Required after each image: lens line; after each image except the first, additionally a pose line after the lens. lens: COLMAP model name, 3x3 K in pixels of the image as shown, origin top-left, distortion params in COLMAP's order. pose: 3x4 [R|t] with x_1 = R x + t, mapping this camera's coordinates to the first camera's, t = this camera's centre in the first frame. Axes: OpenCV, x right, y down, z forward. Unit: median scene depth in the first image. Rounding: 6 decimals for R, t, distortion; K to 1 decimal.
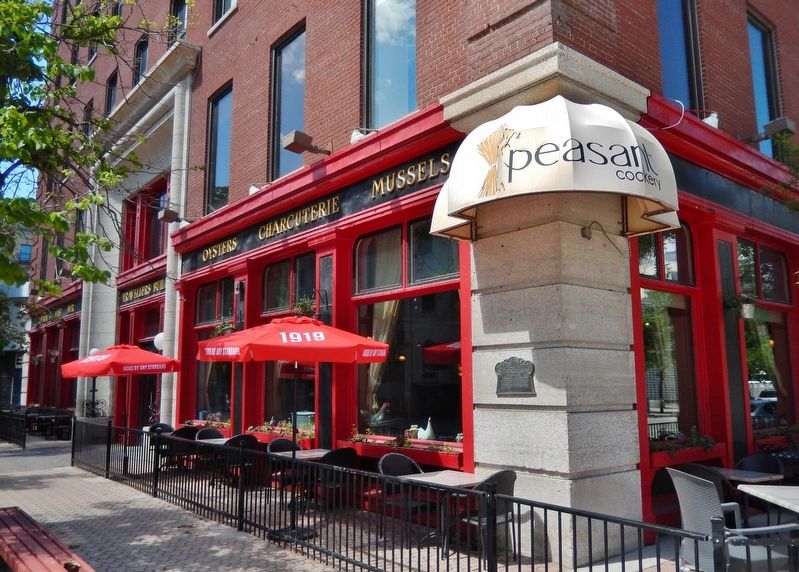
lens RADIAL K [[649.2, 0, 401.6], [0, 649.2, 289.0], [0, 0, 1]] dist [-0.012431, -0.002927]
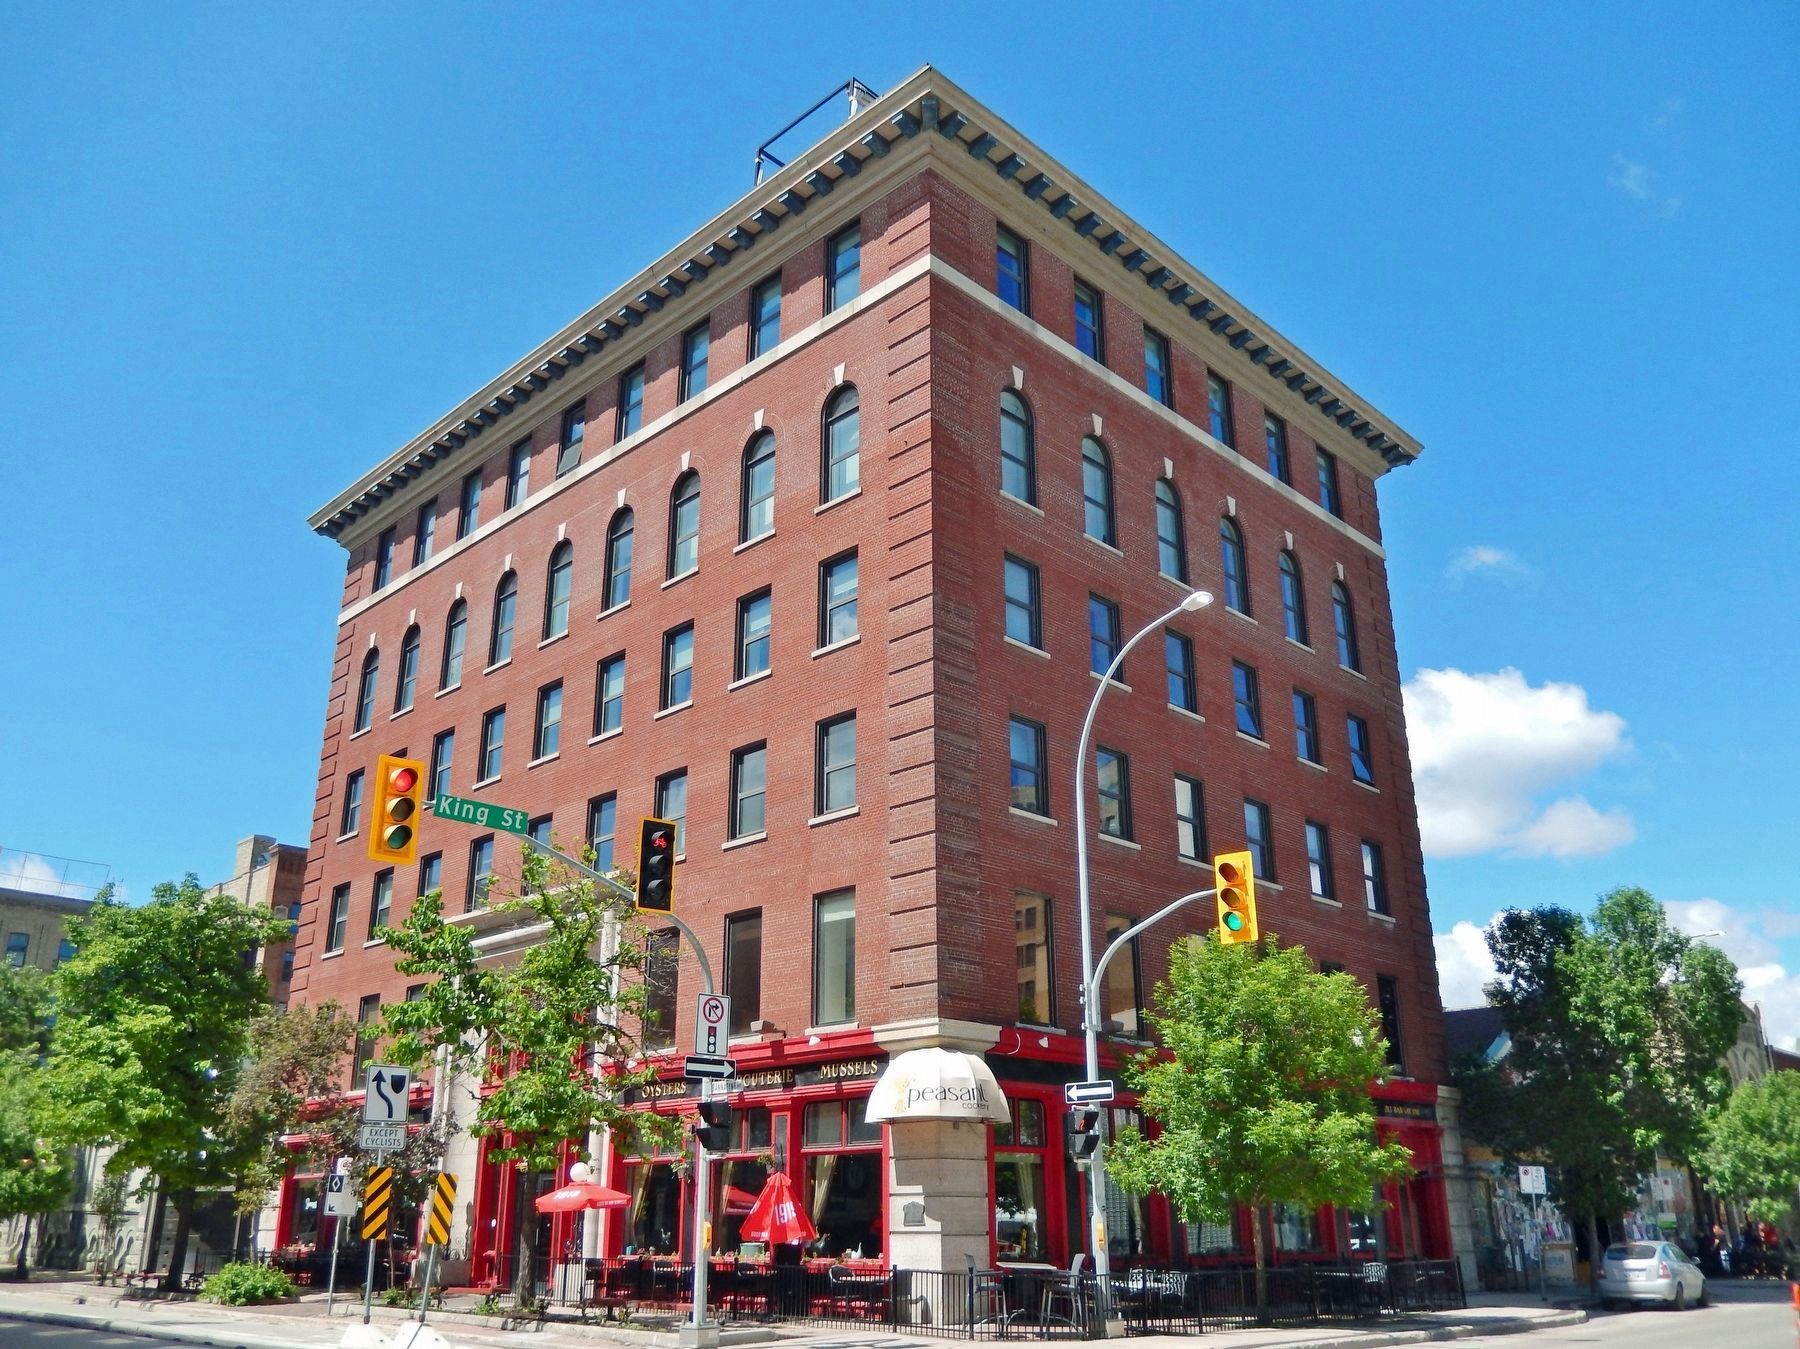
lens RADIAL K [[1473.2, 0, 888.9], [0, 1473.2, 677.9], [0, 0, 1]] dist [-0.010133, -0.000762]
pose [[0.995474, 0.036139, 0.087891, -0.232695], [-0.016986, 0.977641, -0.209594, -0.357917], [-0.093501, 0.207153, 0.973830, -2.534636]]
